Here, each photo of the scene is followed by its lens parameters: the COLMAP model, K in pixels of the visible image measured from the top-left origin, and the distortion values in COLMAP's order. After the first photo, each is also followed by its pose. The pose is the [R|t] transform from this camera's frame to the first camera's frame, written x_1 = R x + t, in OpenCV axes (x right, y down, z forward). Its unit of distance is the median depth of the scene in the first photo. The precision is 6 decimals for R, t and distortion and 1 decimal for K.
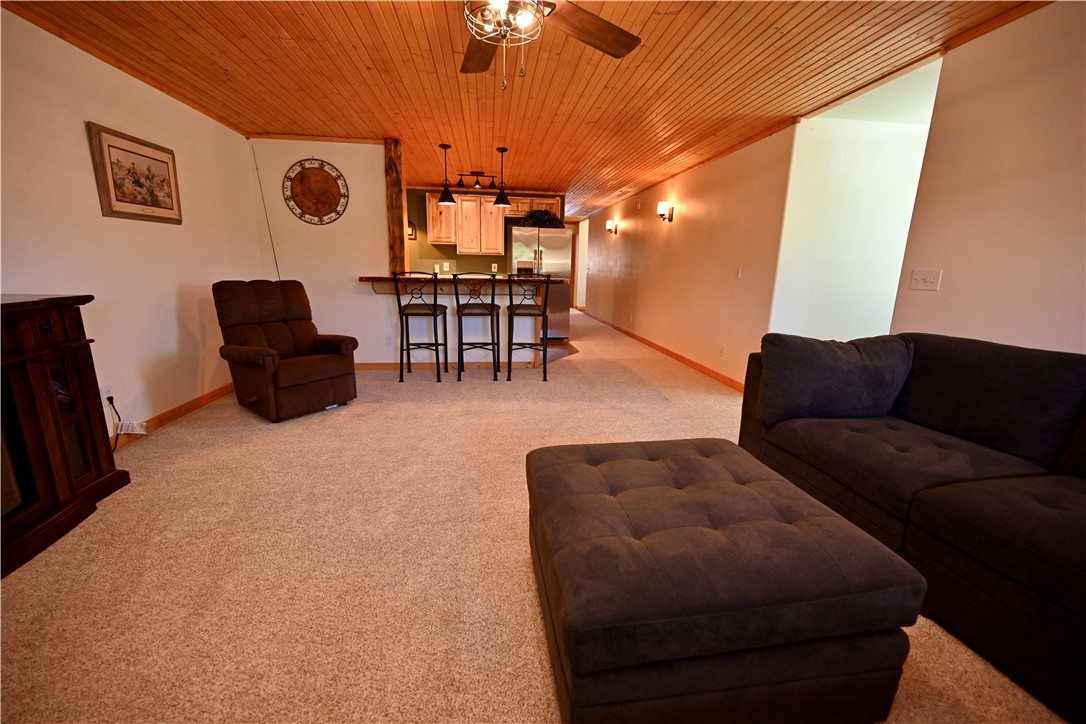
lens RADIAL K [[427.8, 0, 550.0], [0, 427.8, 360.4], [0, 0, 1]] dist [-0.002893, -0.000023]
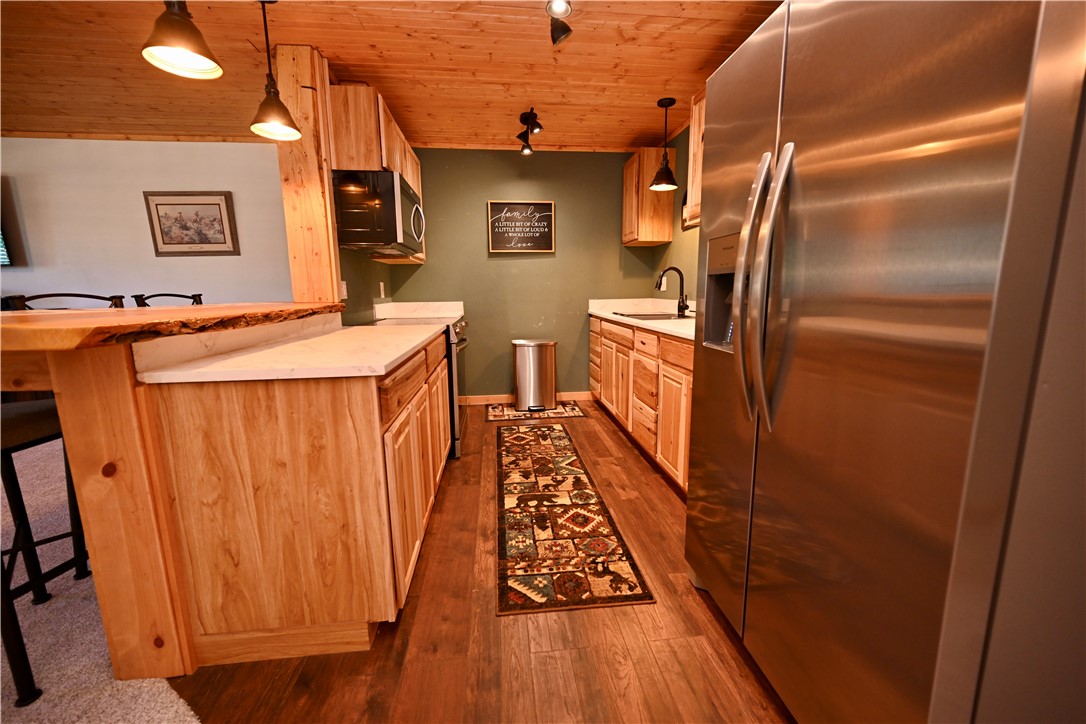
lens RADIAL K [[427.8, 0, 546.8], [0, 427.8, 362.6], [0, 0, 1]] dist [-0.002893, -0.000023]
pose [[-0.023873, 0.144213, -0.989259, 0.251865], [-0.202958, 0.968235, 0.146047, -0.326649], [0.978896, 0.204264, 0.006154, 1.621688]]
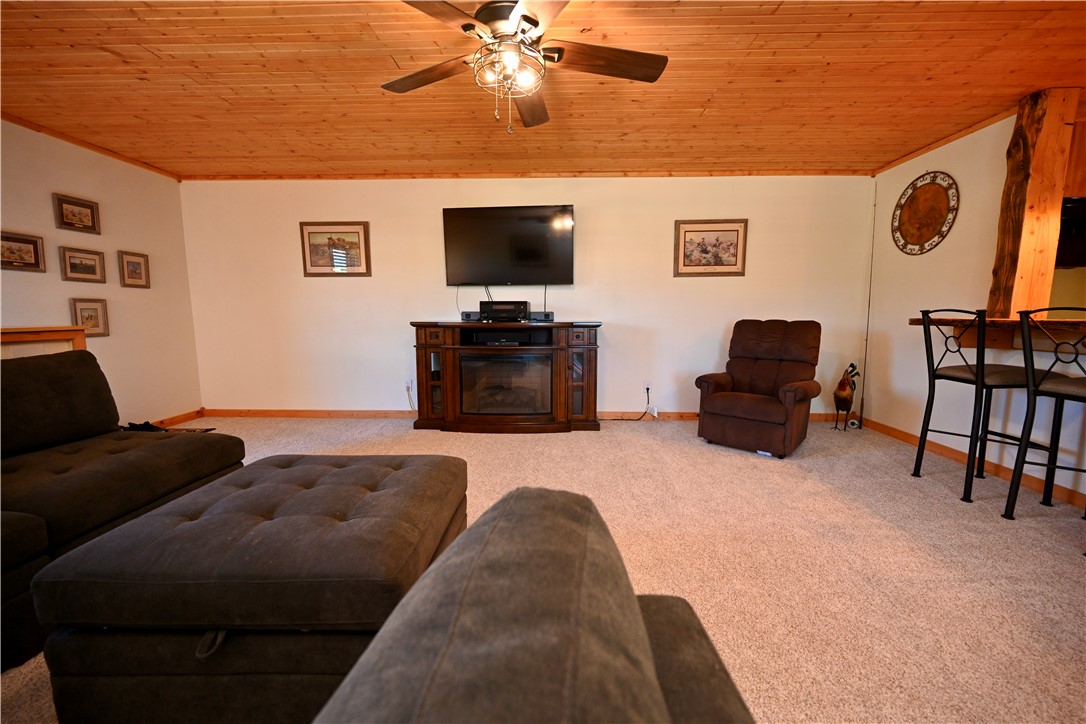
lens RADIAL K [[427.8, 0, 543.6], [0, 427.8, 363.2], [0, 0, 1]] dist [-0.002893, -0.000023]
pose [[-0.171121, 0.095114, -0.980648, 0.434299], [-0.213727, 0.968045, 0.131186, -0.094154], [0.961789, 0.232039, -0.145324, 0.588265]]
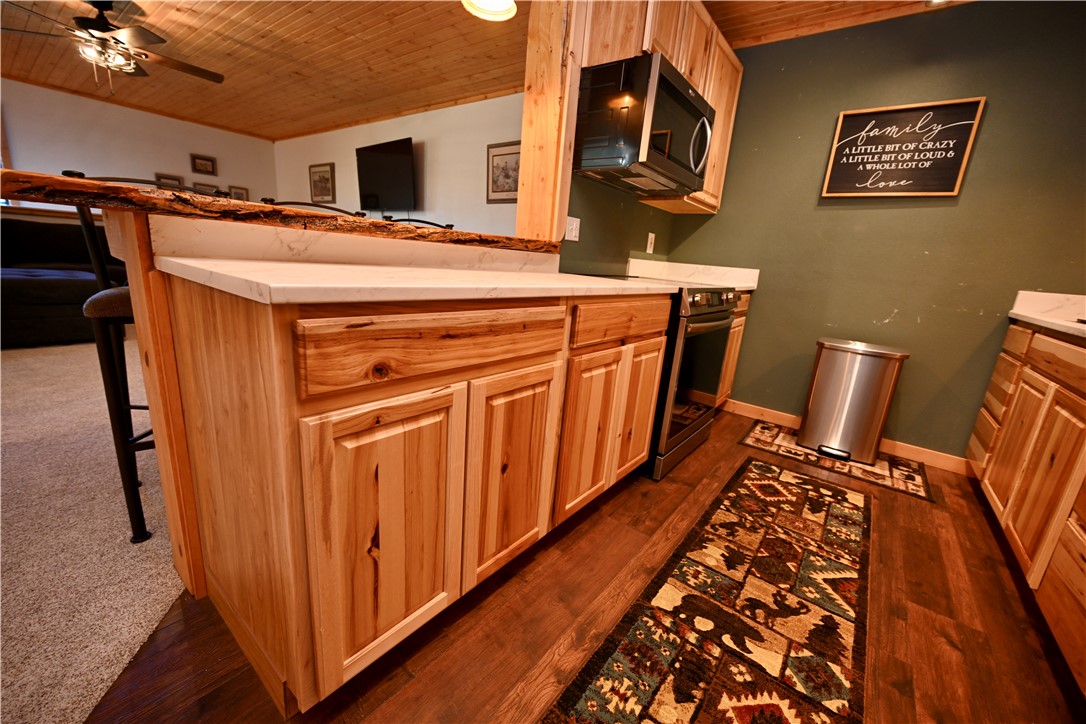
lens RADIAL K [[427.8, 0, 545.2], [0, 427.8, 364.1], [0, 0, 1]] dist [-0.002893, -0.000023]
pose [[-0.714315, 0.089868, -0.694030, -0.019634], [-0.245189, 0.896724, 0.368468, -0.311000], [0.655467, 0.433371, -0.618509, 1.682795]]
